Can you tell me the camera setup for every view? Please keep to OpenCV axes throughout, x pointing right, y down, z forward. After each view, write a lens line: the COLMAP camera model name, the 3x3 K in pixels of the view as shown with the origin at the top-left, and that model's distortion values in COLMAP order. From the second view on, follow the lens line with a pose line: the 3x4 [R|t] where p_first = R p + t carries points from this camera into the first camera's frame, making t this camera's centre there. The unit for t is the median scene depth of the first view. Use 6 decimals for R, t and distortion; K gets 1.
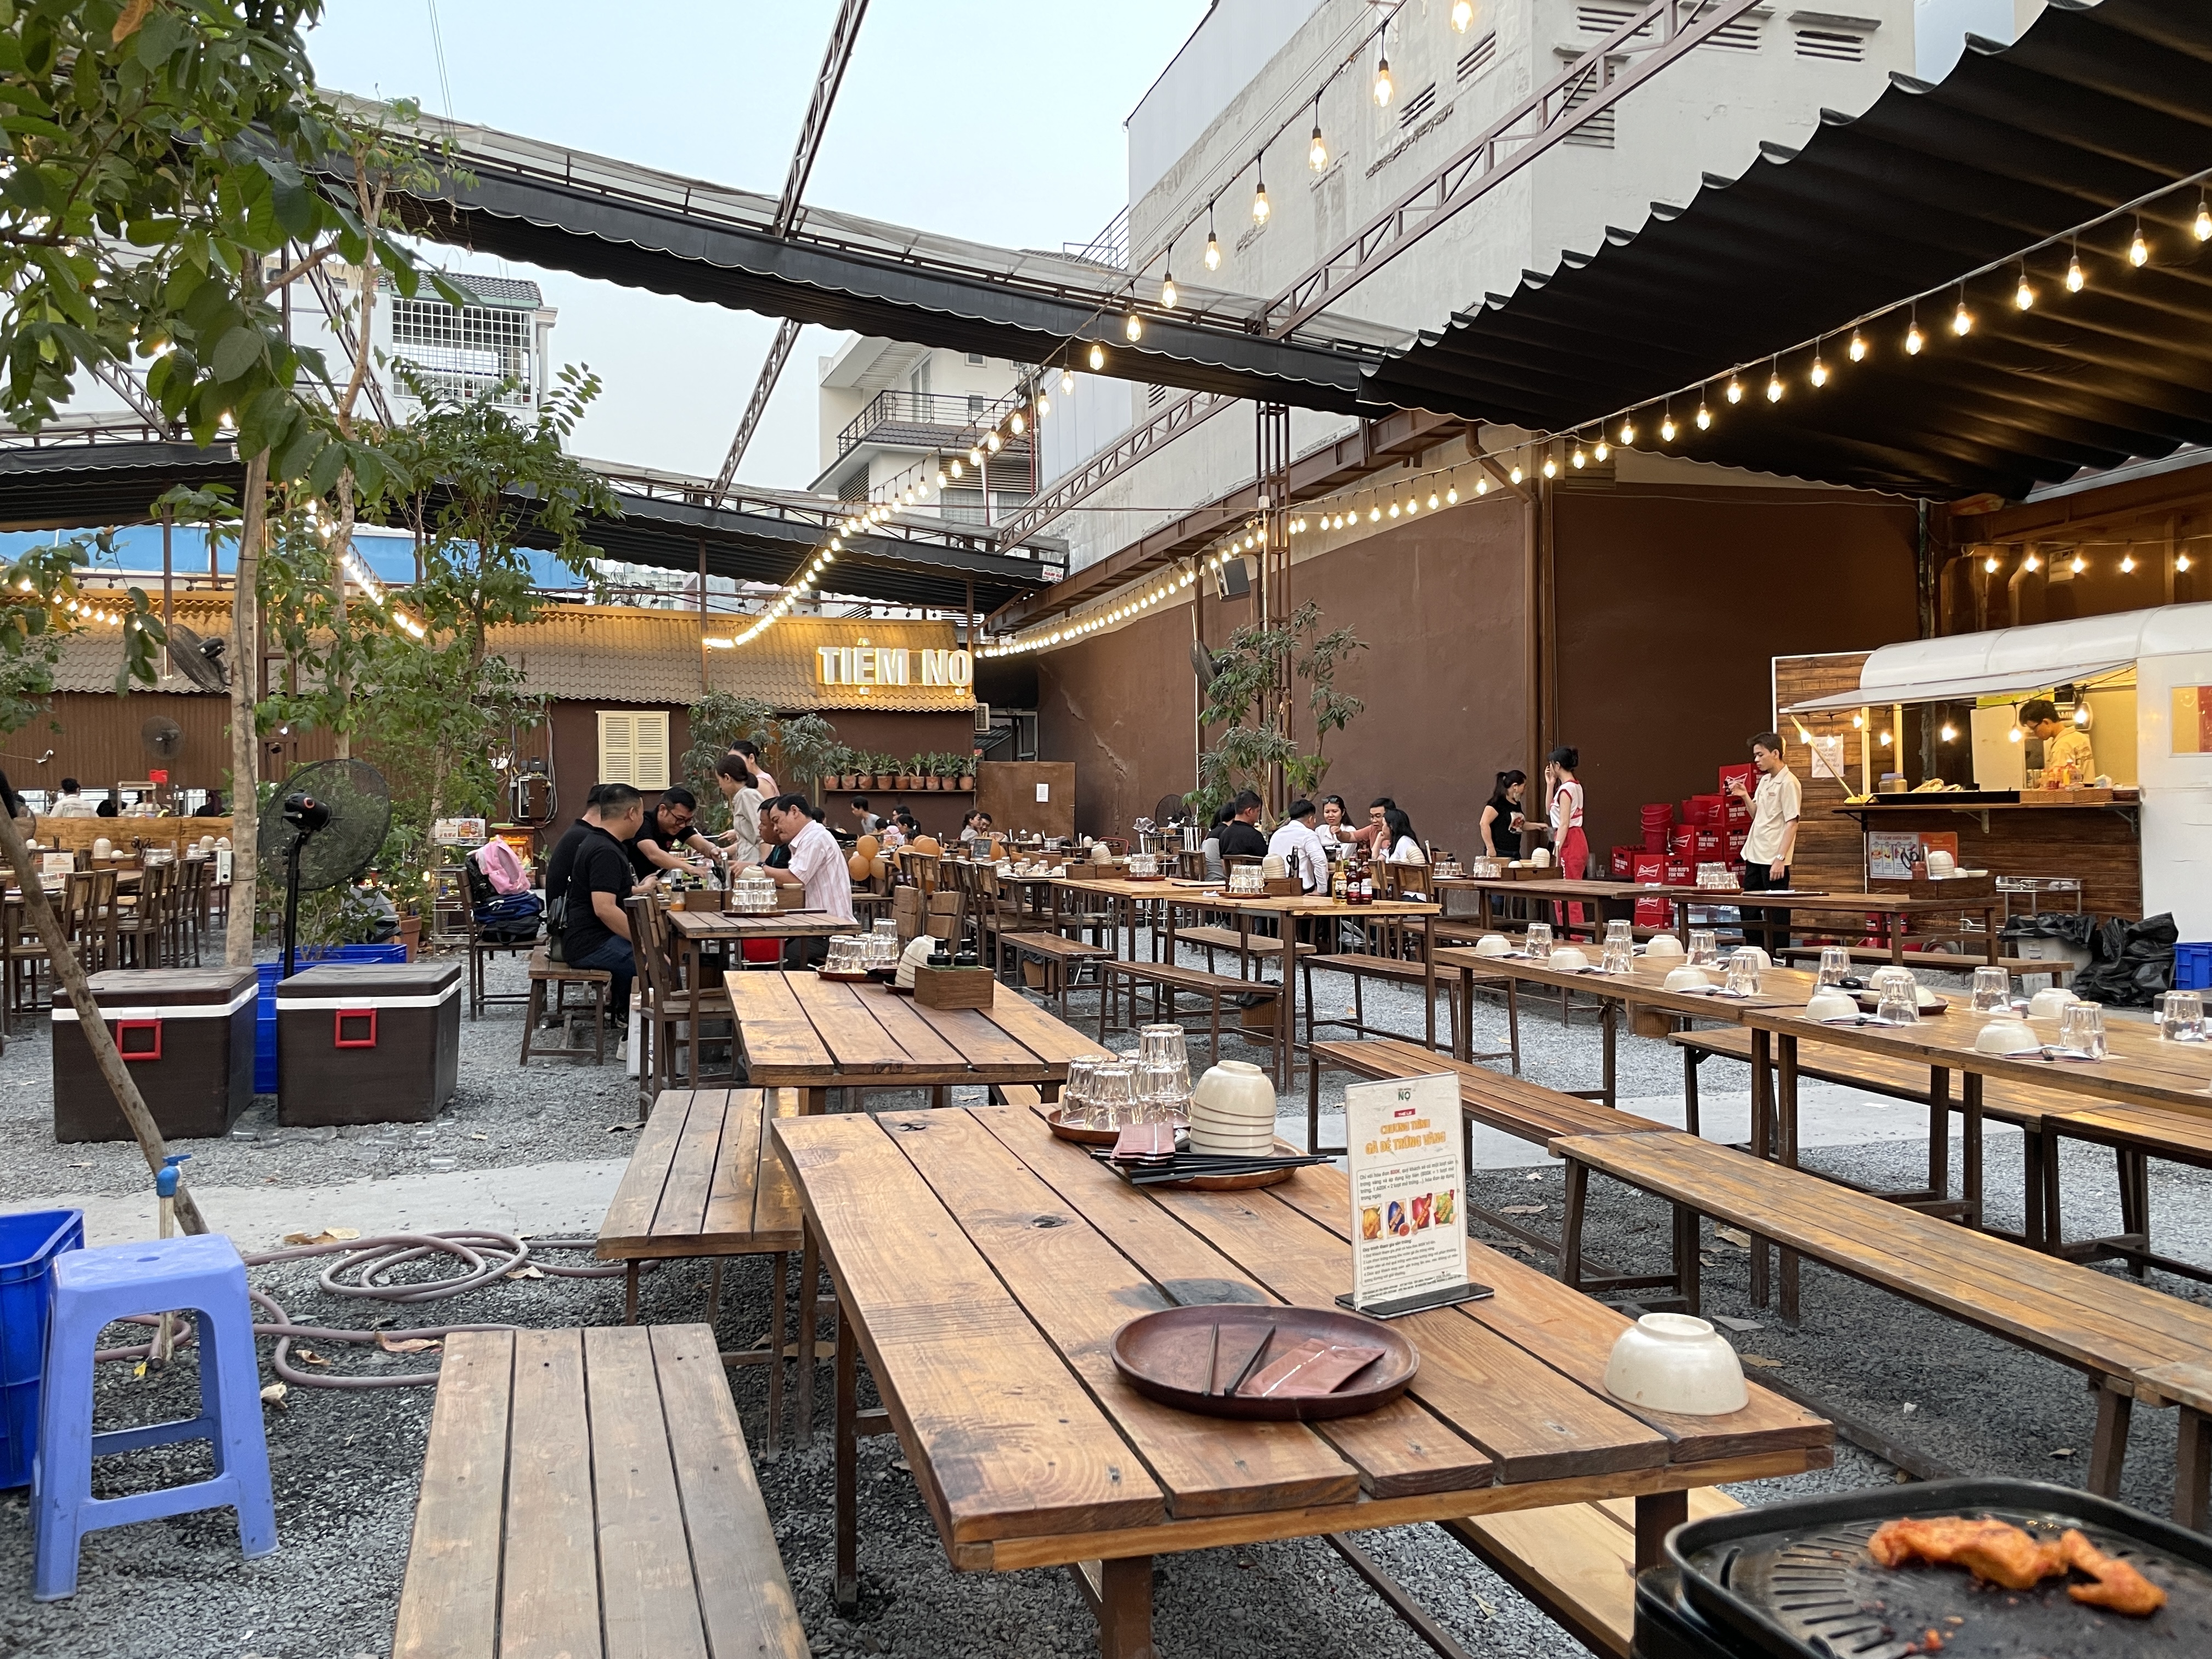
lens RADIAL K [[1643.9, 0, 1106.0], [0, 1643.9, 829.5], [0, 0, 1]] dist [-0.003991, -0.047891]
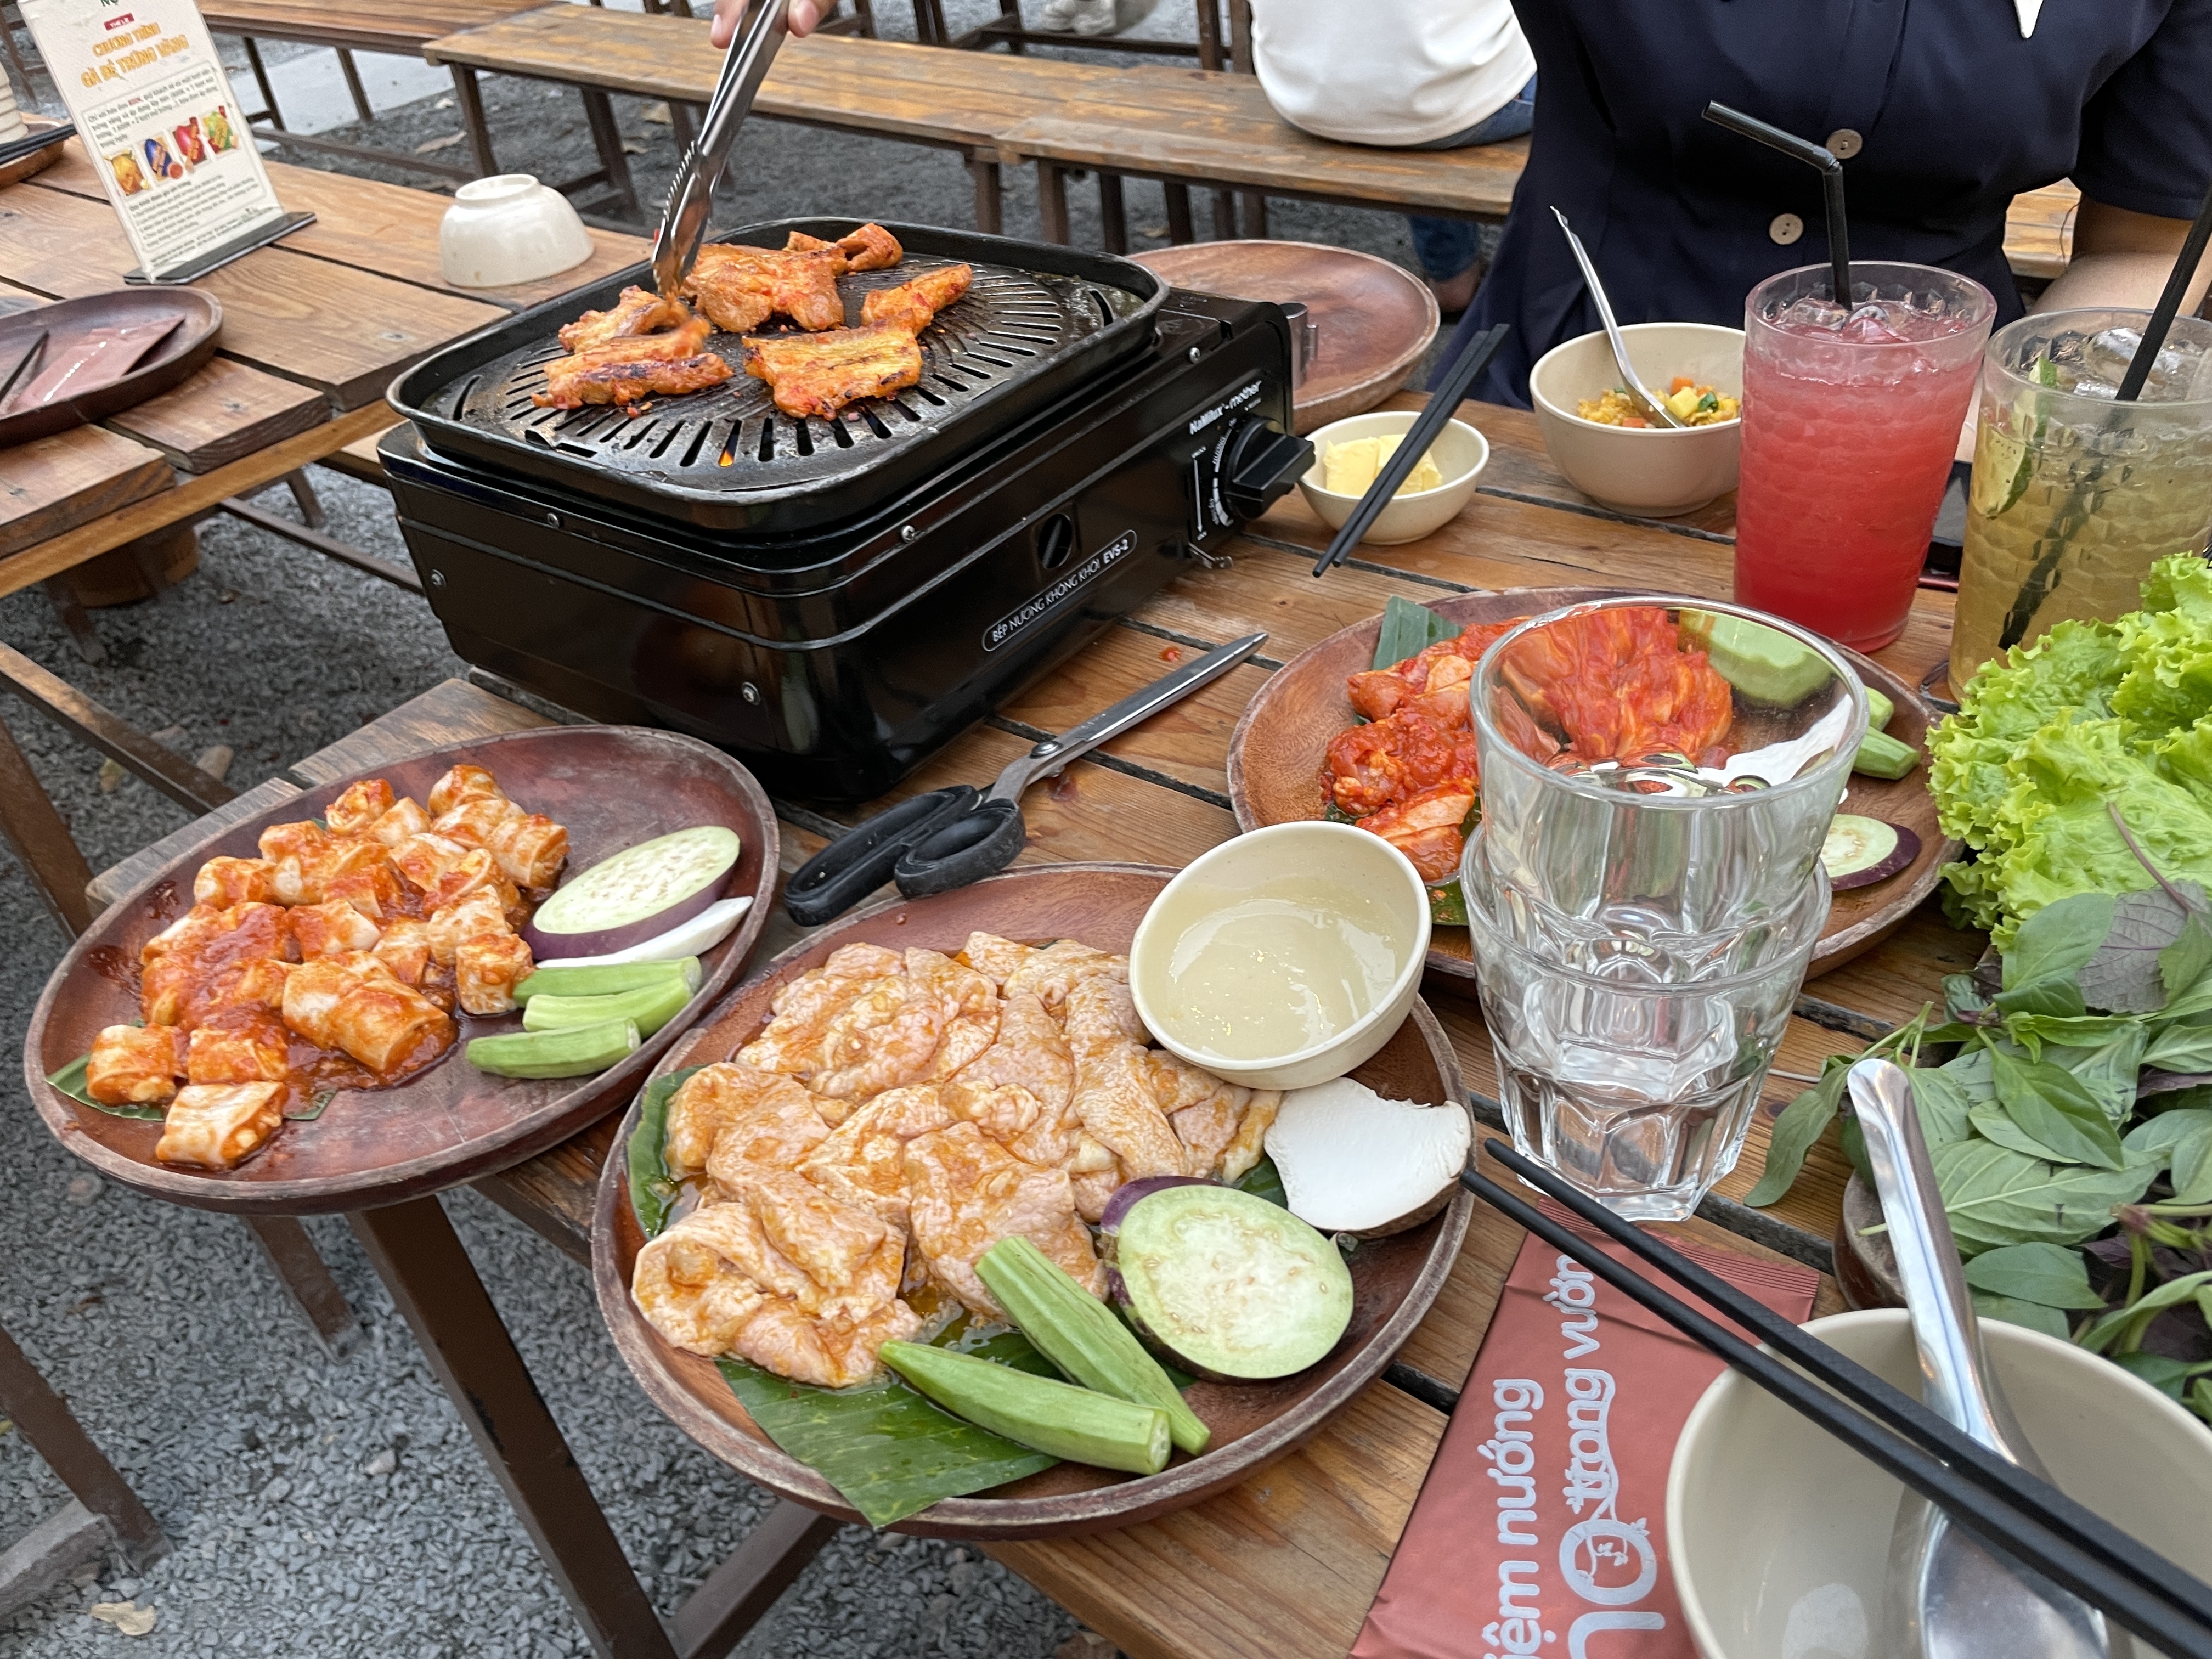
lens RADIAL K [[1643.9, 0, 1106.0], [0, 1643.9, 829.5], [0, 0, 1]] dist [-0.003991, -0.047891]
pose [[0.815087, -0.419838, 0.399211, 0.099131], [0.106318, 0.785777, 0.609304, 0.058638], [-0.569500, -0.454192, 0.685113, 0.031665]]
